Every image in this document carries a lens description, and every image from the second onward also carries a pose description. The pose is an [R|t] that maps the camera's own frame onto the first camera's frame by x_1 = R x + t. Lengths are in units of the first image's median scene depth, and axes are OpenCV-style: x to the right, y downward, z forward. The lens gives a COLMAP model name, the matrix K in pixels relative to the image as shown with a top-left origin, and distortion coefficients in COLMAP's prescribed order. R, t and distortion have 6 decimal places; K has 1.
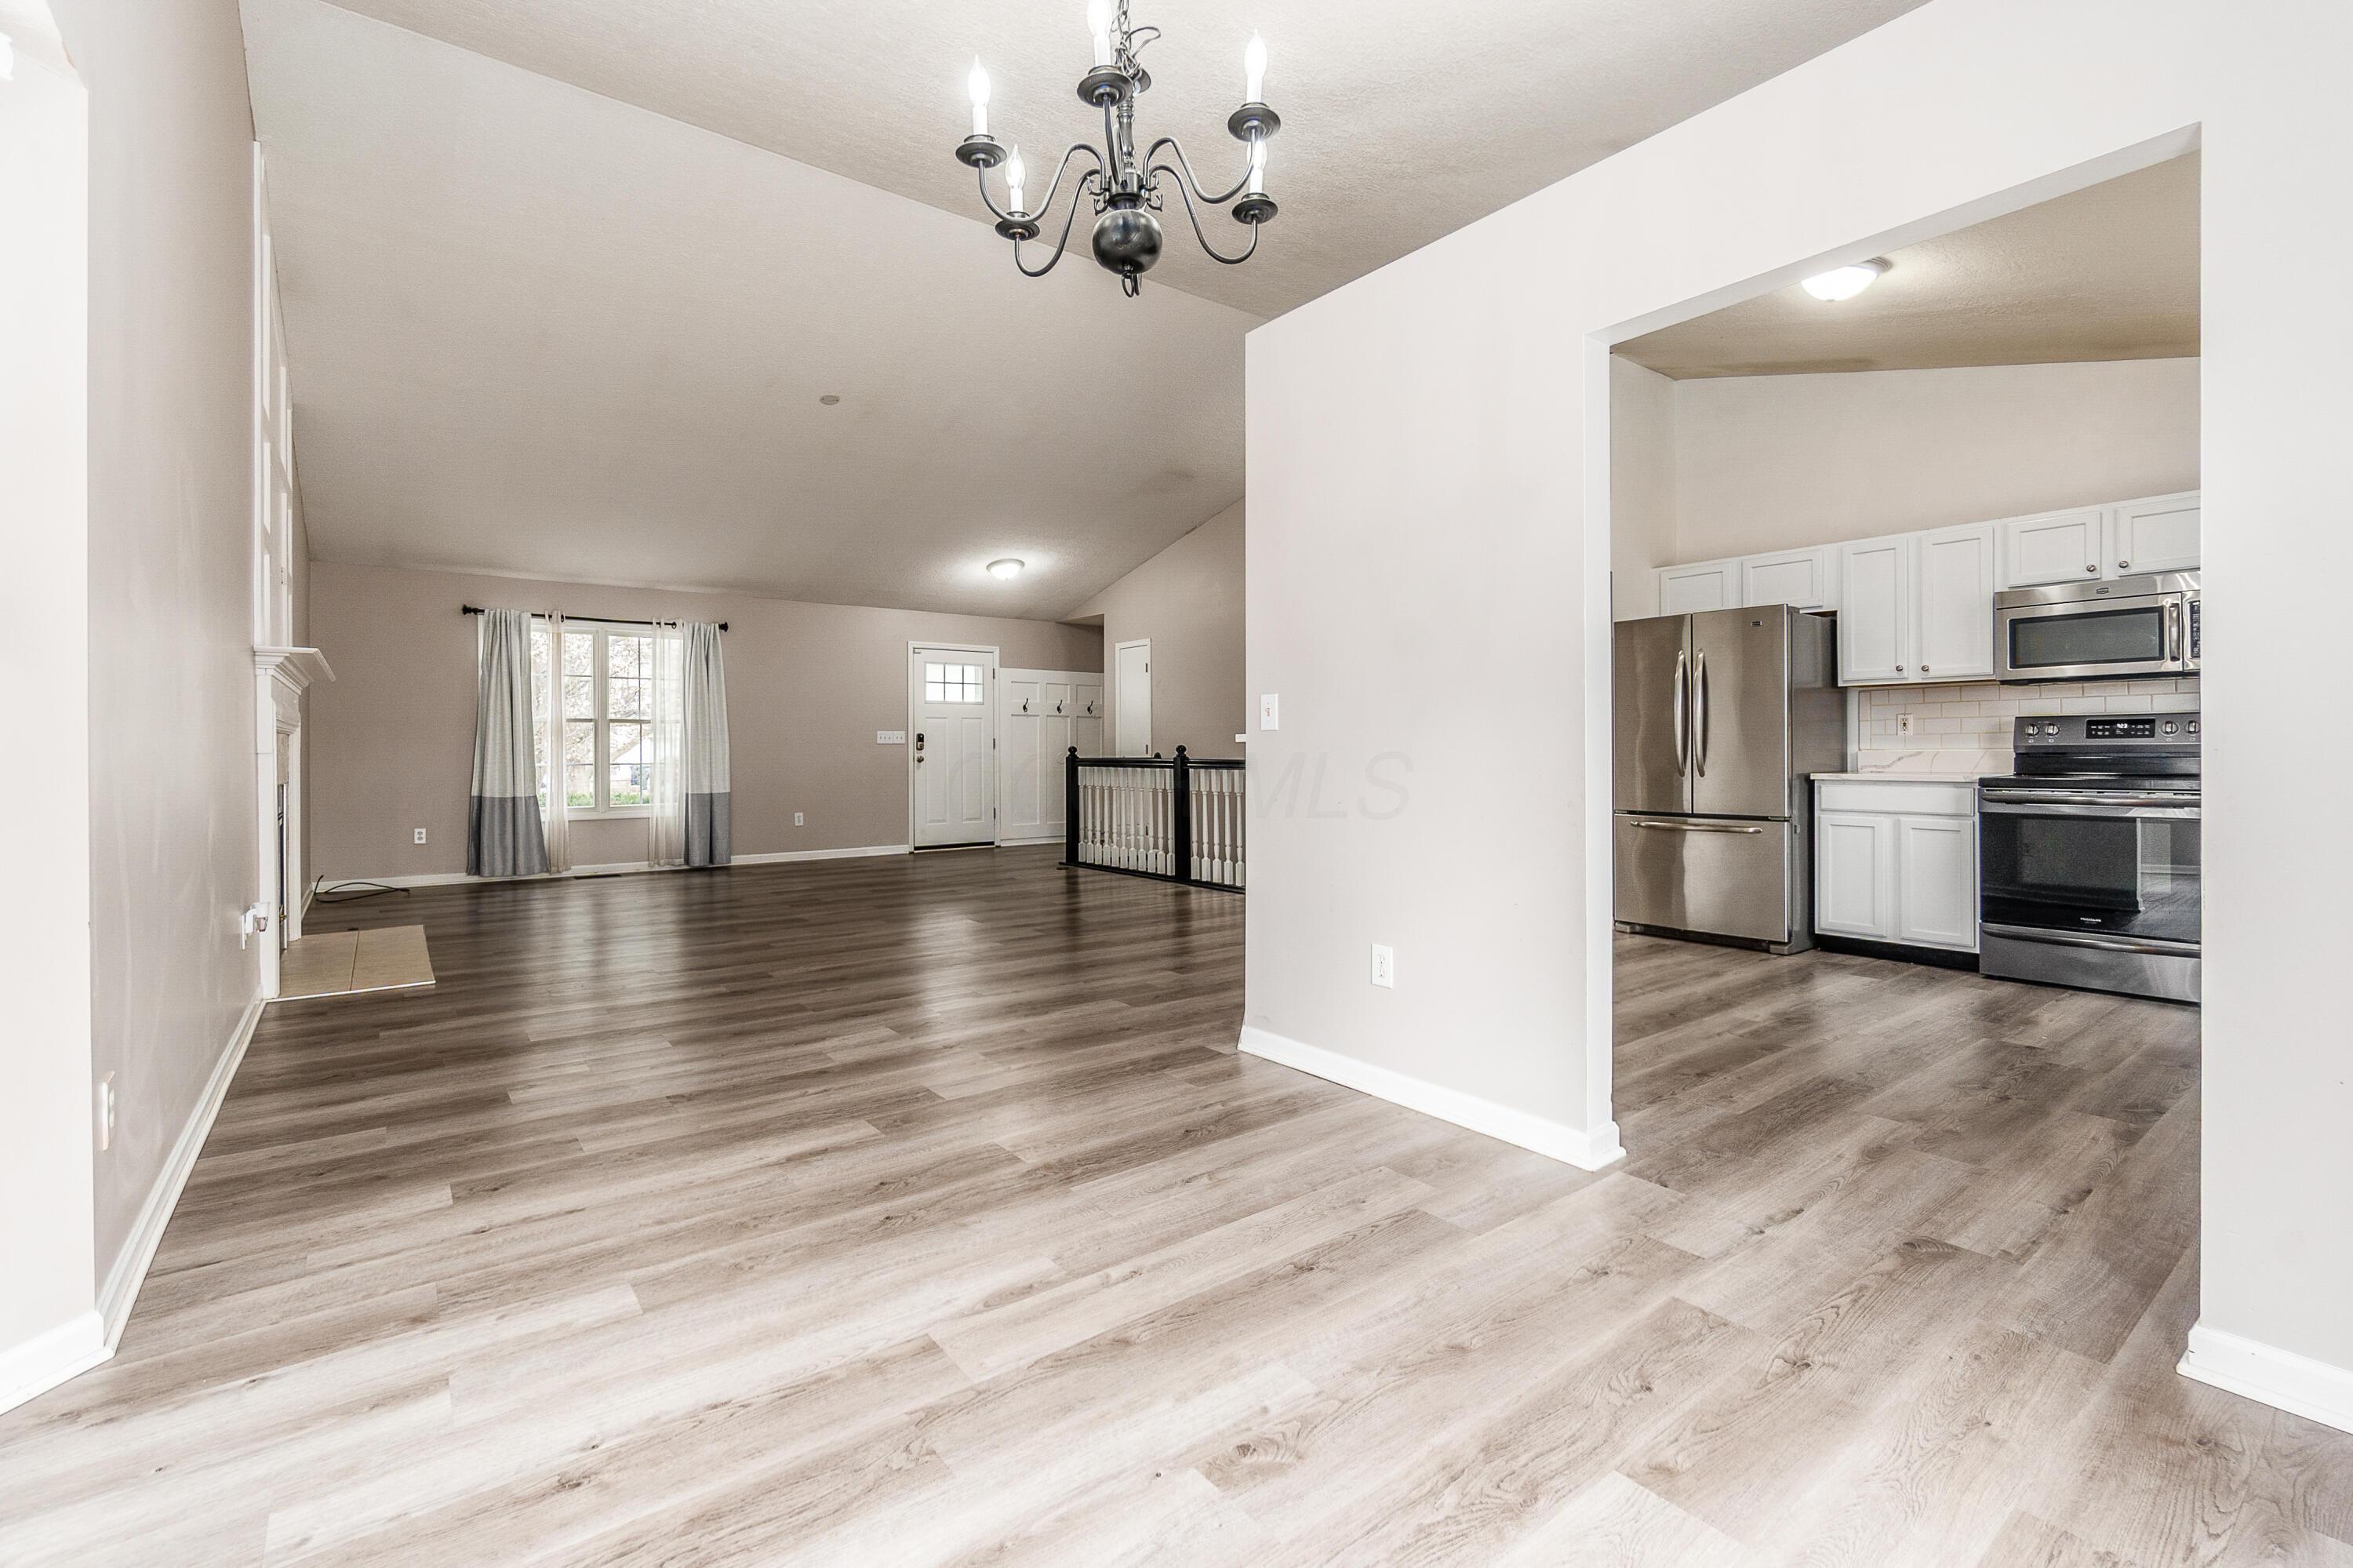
lens RADIAL K [[1028.0, 0, 1170.7], [0, 1028.0, 751.1], [0, 0, 1]] dist [-0.003161, 0.000334]
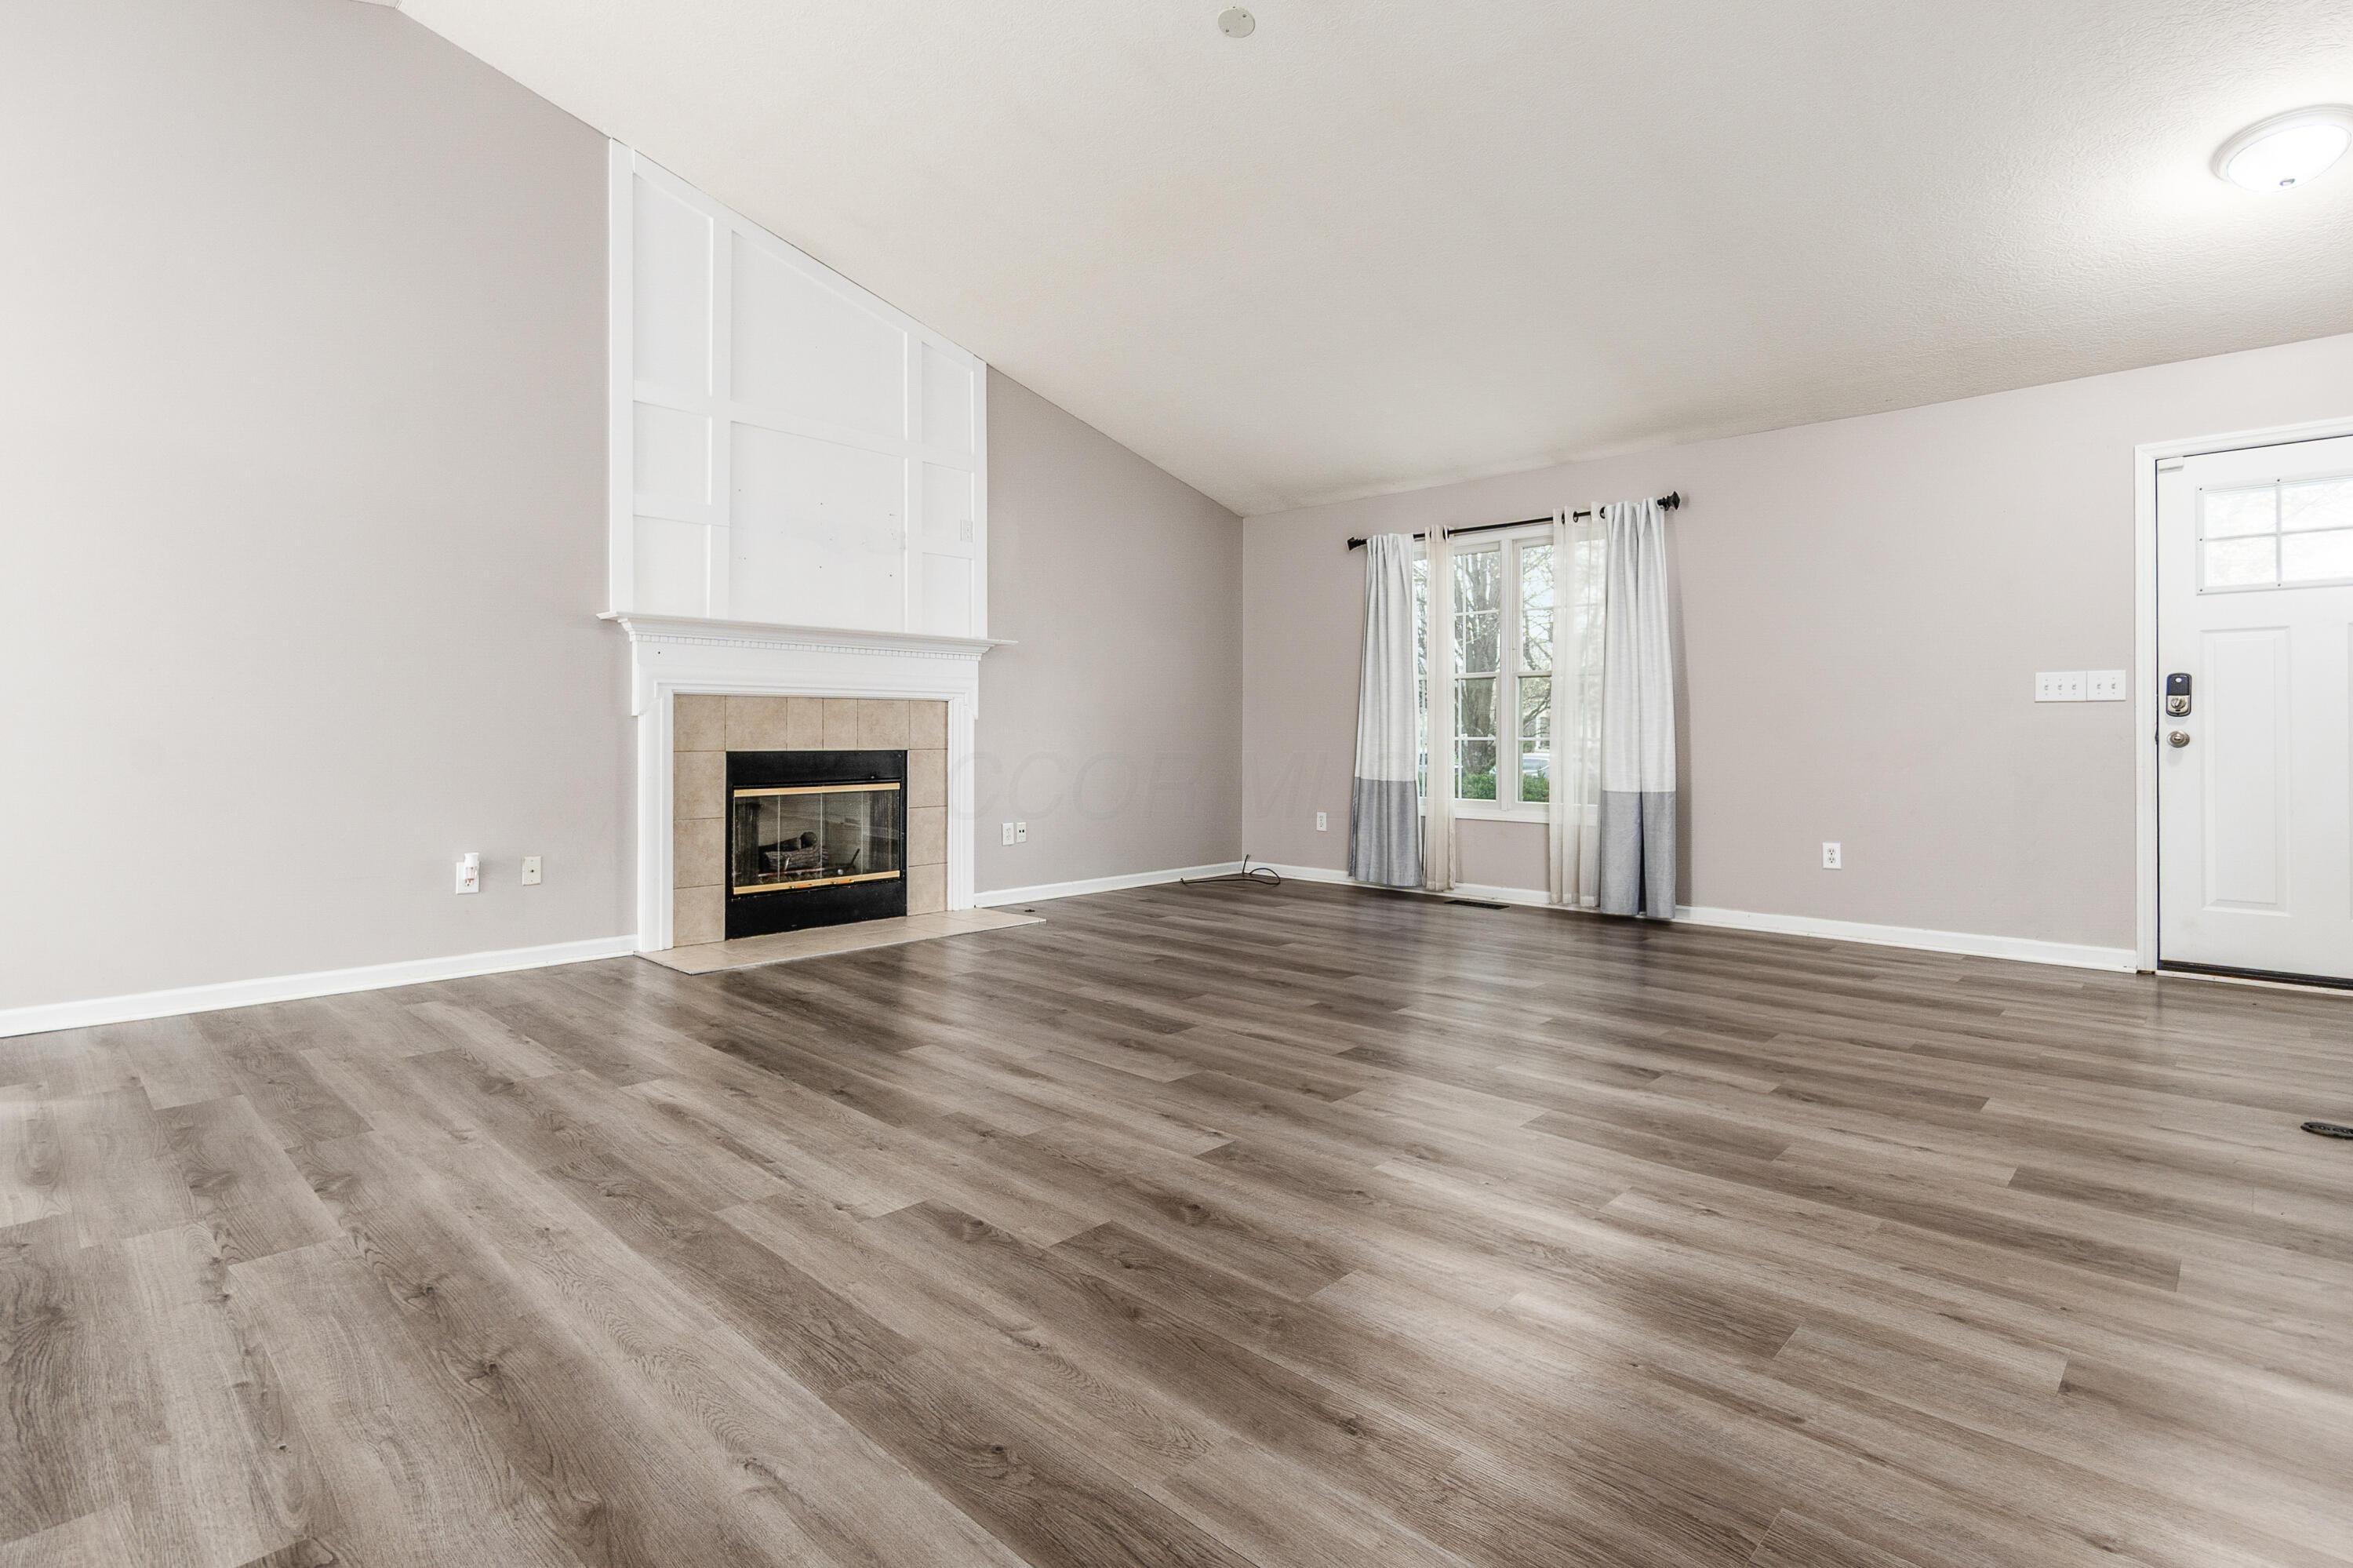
lens RADIAL K [[1141.8, 0, 1089.9], [0, 1141.8, 736.4], [0, 0, 1]] dist [-0.003740, -0.000356]
pose [[0.110964, 0.006244, -0.993805, 0.164844], [-0.003119, 0.999978, 0.005934, 0.006596], [0.993820, 0.002442, 0.110981, 0.630558]]
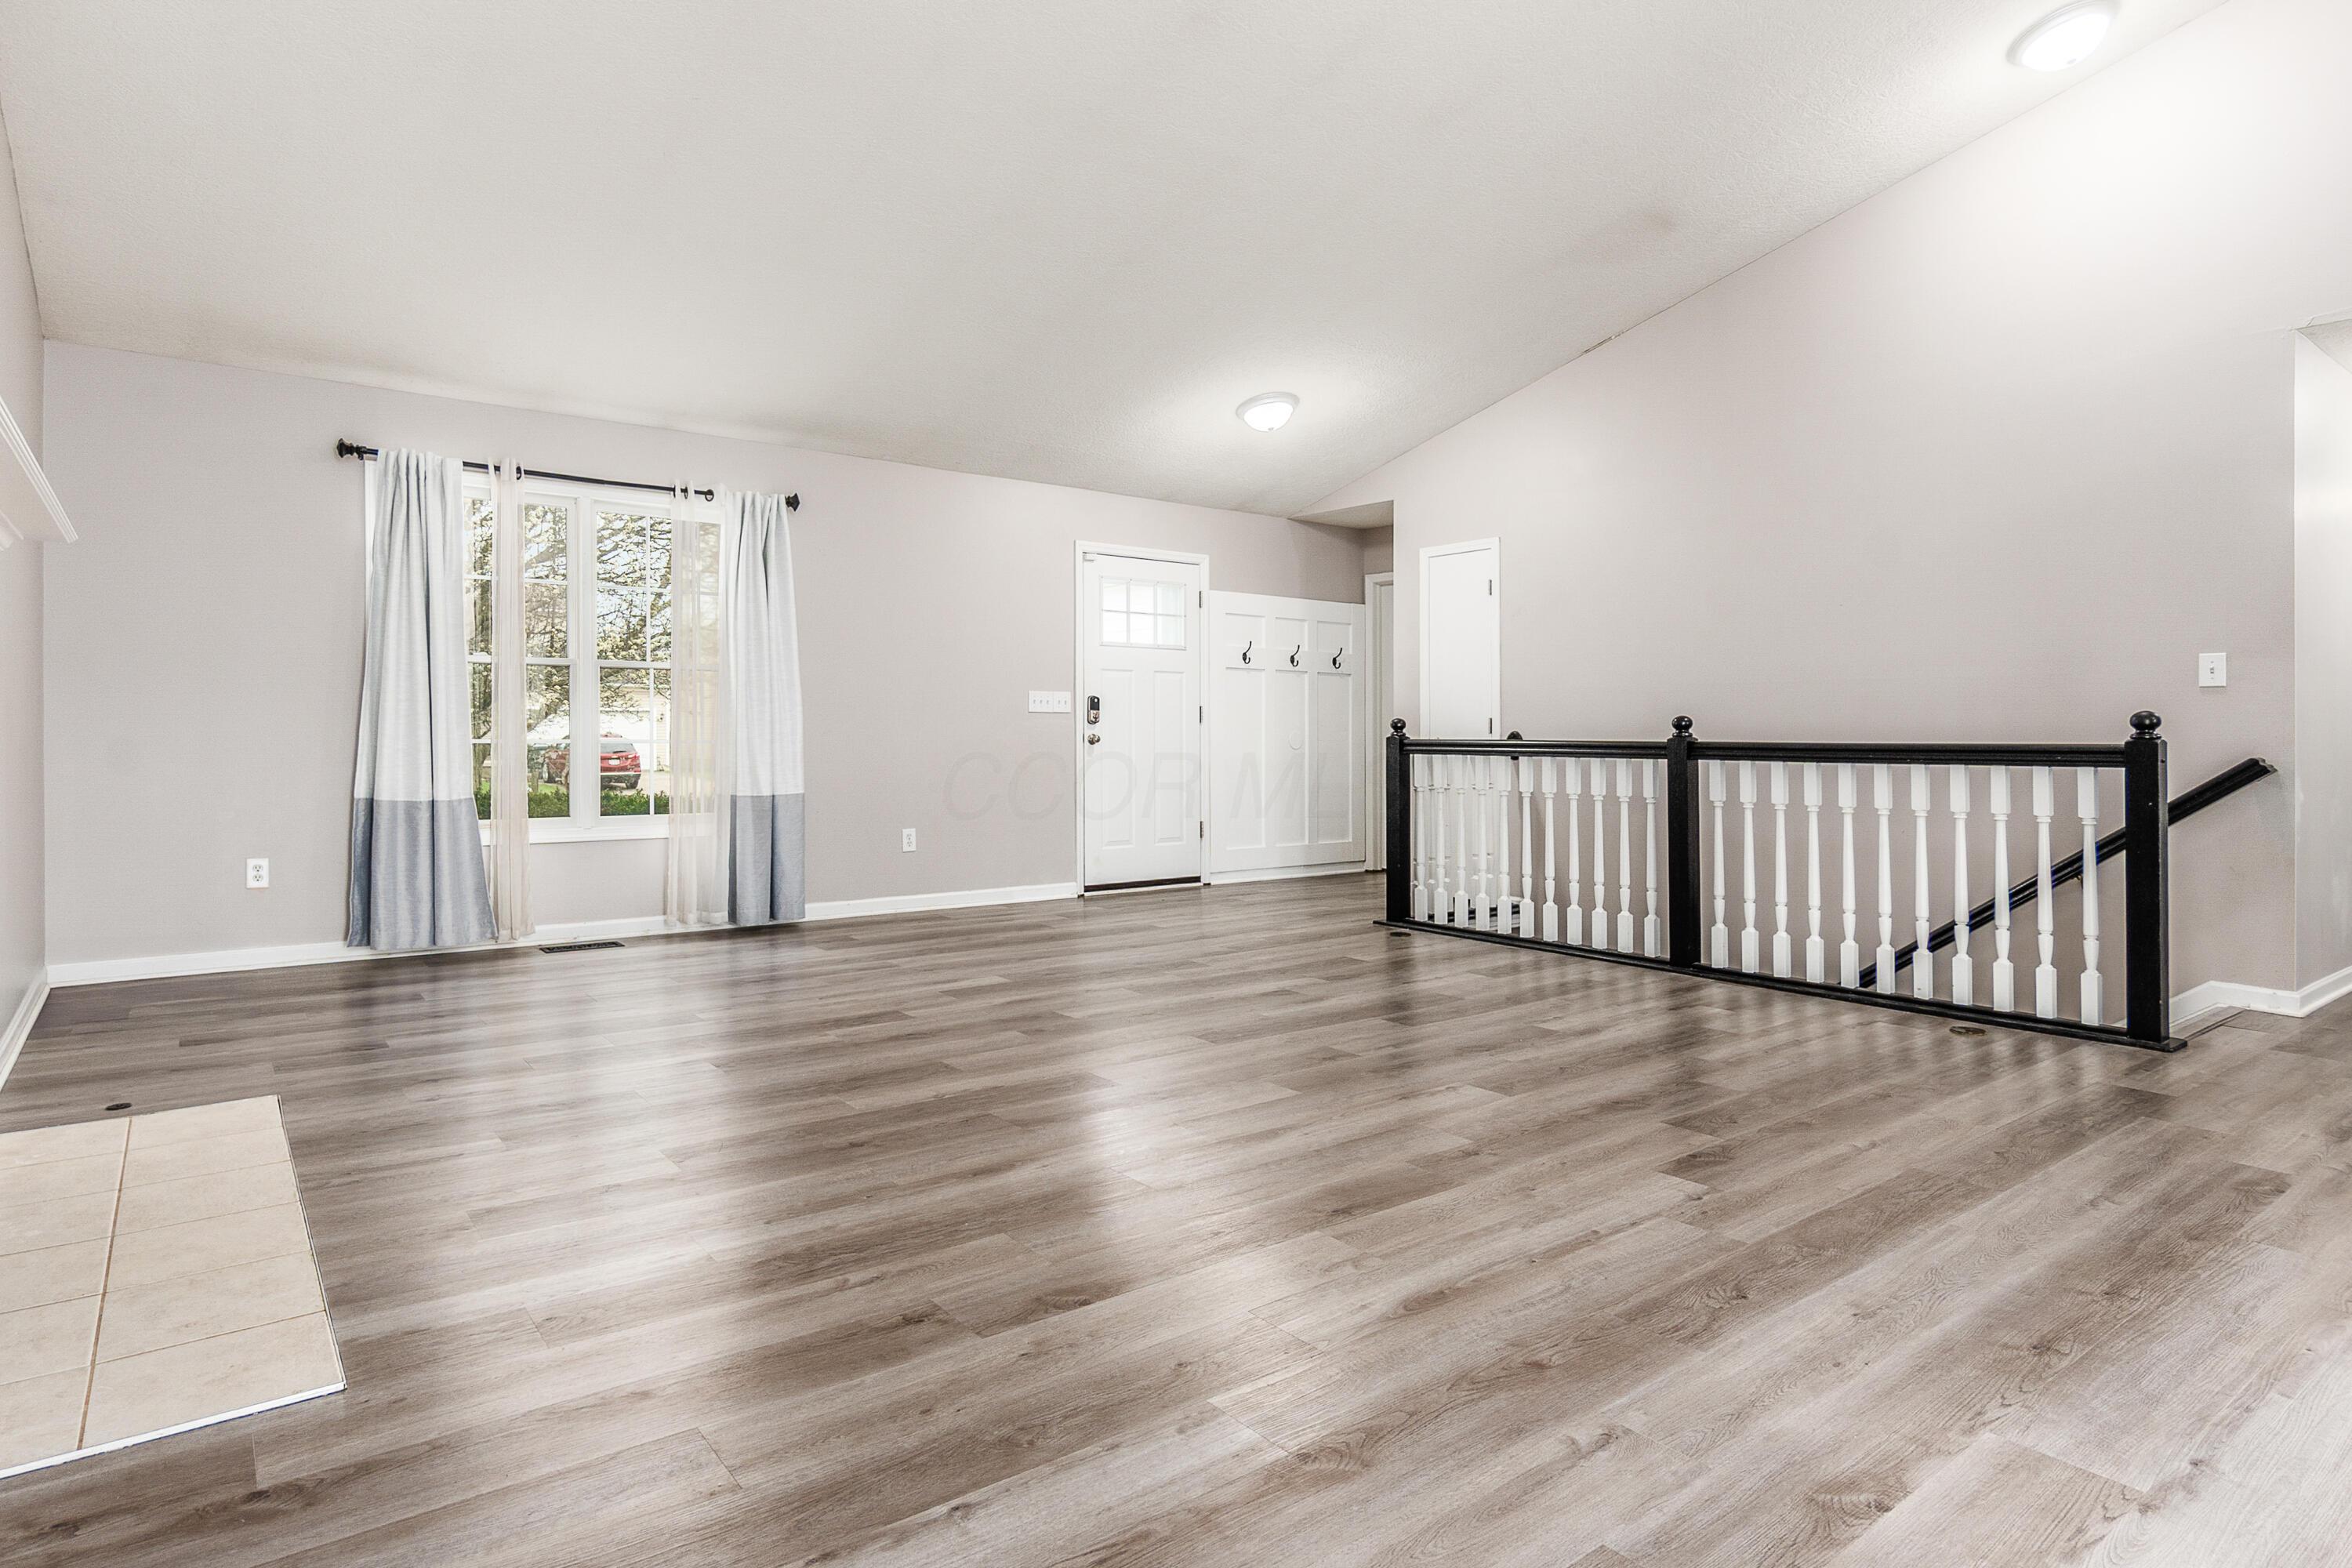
lens RADIAL K [[1287.3, 0, 1182.7], [0, 1287.3, 753.4], [0, 0, 1]] dist [0.004513, 0.001300]
pose [[0.999958, 0.008974, 0.001810, -0.225826], [-0.008999, 0.999857, 0.014295, 0.005930], [-0.001681, -0.014311, 0.999896, 0.294475]]
